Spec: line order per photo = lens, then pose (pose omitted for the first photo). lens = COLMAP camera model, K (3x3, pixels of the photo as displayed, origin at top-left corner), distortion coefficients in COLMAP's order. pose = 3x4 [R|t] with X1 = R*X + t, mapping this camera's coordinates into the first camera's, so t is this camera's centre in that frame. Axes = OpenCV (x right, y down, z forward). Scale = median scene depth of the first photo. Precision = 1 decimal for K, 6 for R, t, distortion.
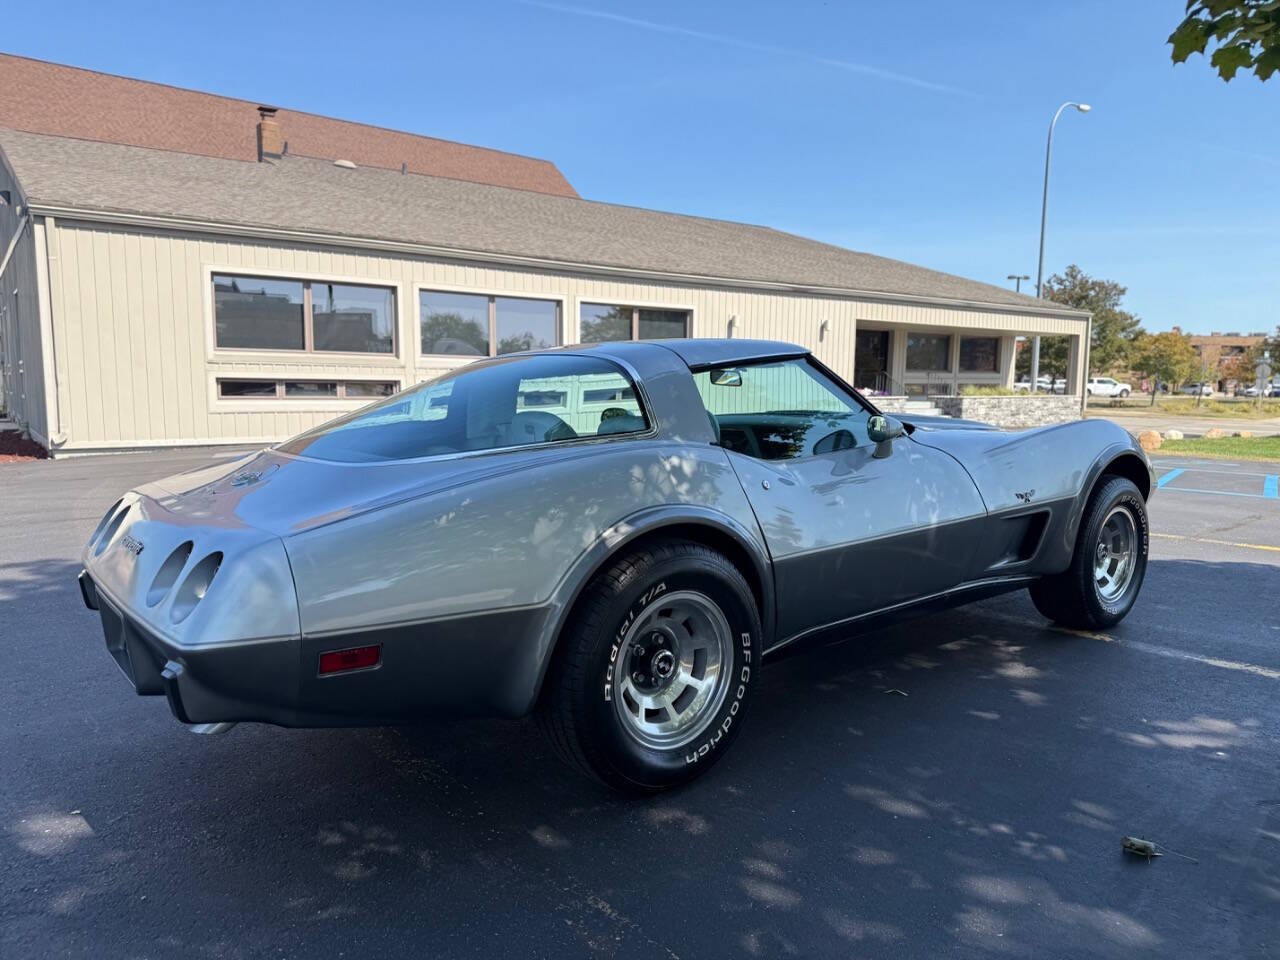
lens RADIAL K [[901.7, 0, 634.1], [0, 901.7, 480.5], [0, 0, 1]] dist [0.065008, -0.087221]
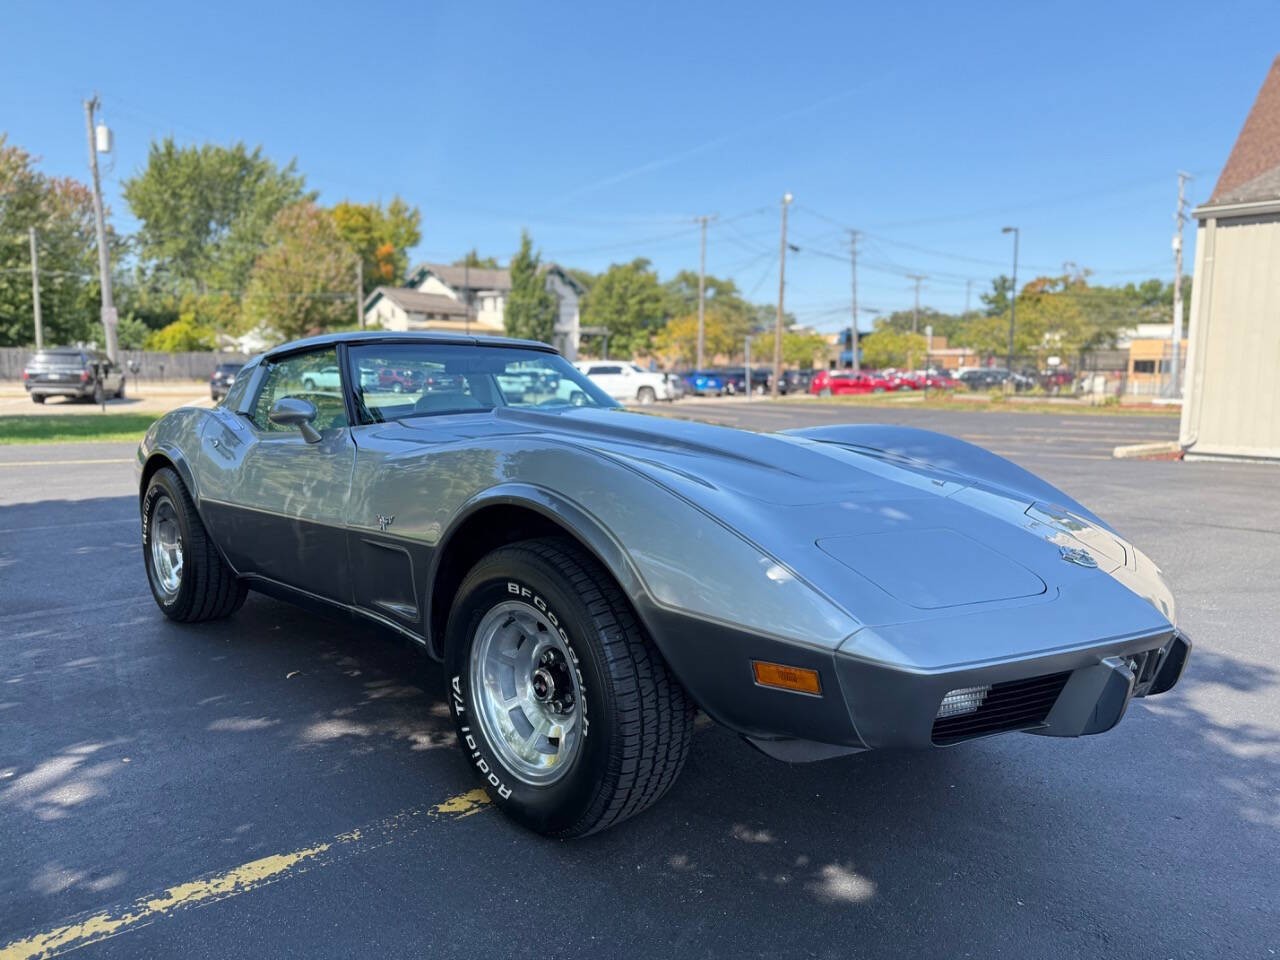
lens RADIAL K [[901.7, 0, 634.1], [0, 901.7, 480.5], [0, 0, 1]] dist [0.065008, -0.087221]
pose [[0.083860, 0.108778, -0.990523, 0.294378], [-0.116218, 0.988308, 0.098695, -0.028221], [0.989677, 0.106840, 0.095521, 0.282963]]
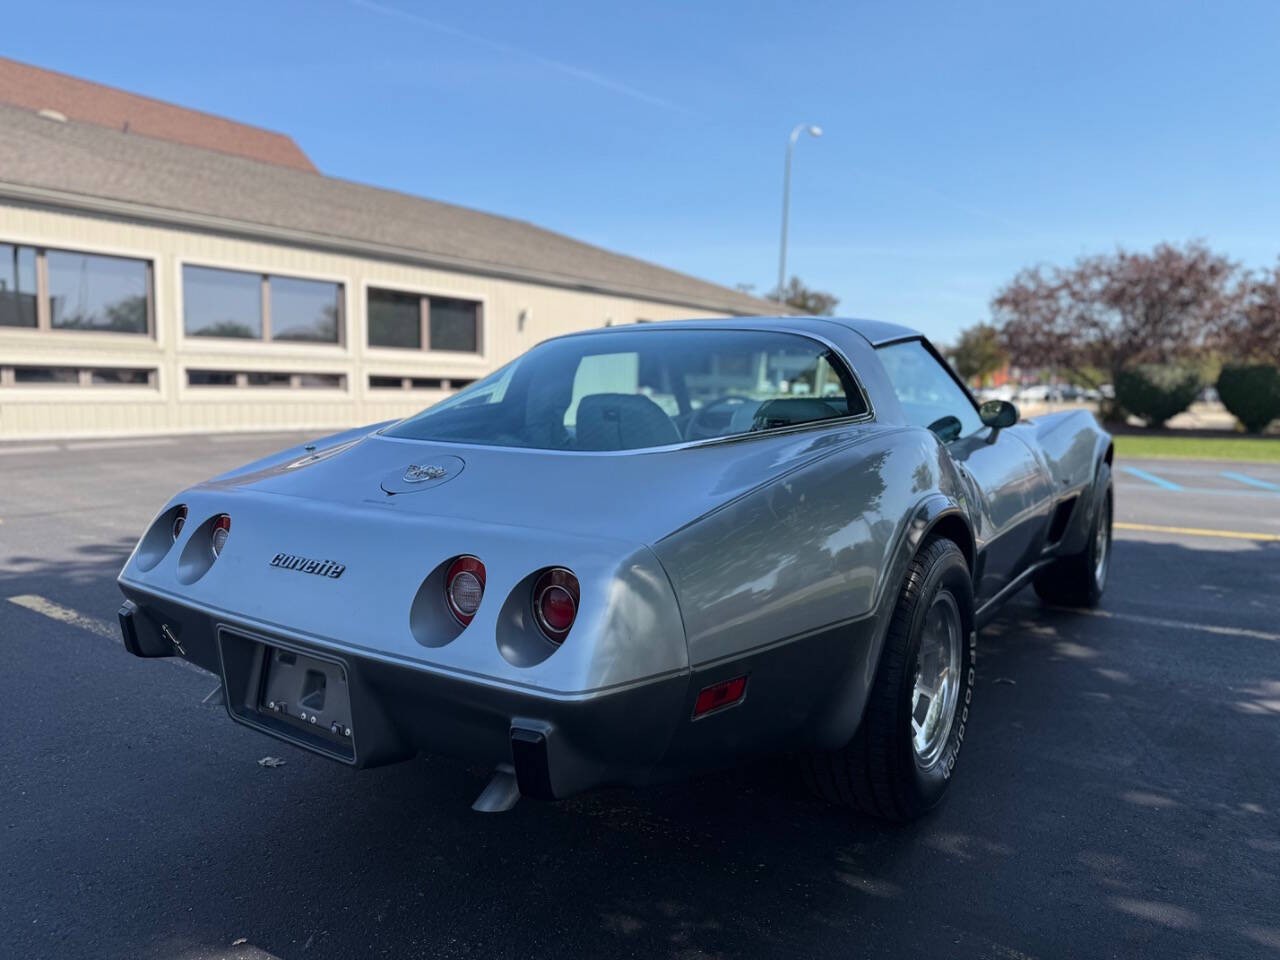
lens RADIAL K [[915.0, 0, 640.0], [0, 915.0, 480.0], [0, 0, 1]] dist [-0.003172, -0.005306]
pose [[0.956846, -0.015832, 0.290164, -0.084200], [0.015571, 0.999874, 0.003209, 0.001165], [-0.290178, 0.001448, 0.956971, 0.037319]]
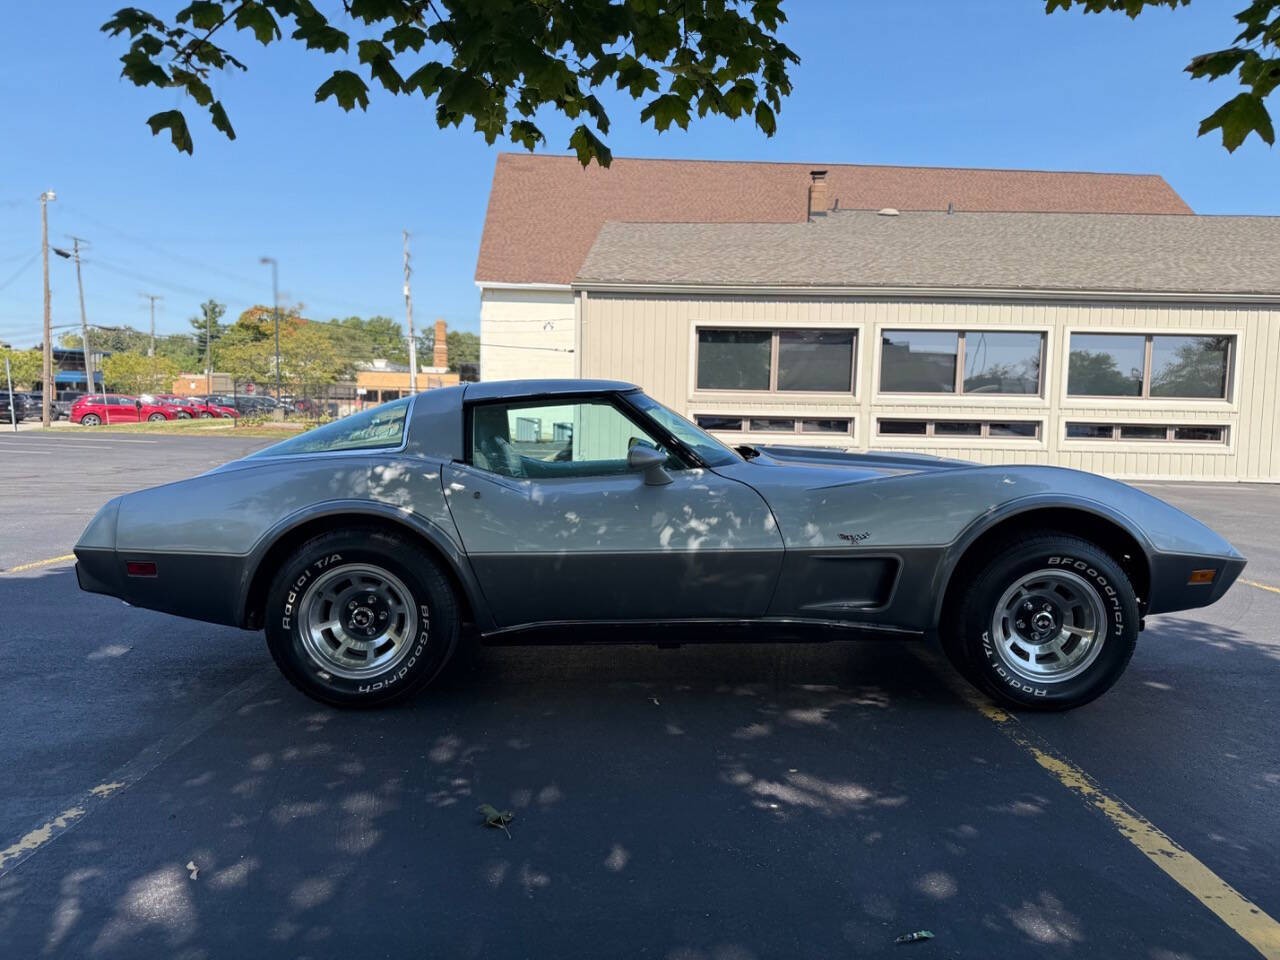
lens RADIAL K [[894.0, 0, 637.4], [0, 894.0, 486.3], [0, 0, 1]] dist [0.114415, -0.184132]
pose [[0.792164, 0.057780, -0.607566, 0.205714], [-0.078686, 0.996869, -0.007791, -0.003016], [0.605214, 0.053979, 0.794231, 0.026347]]
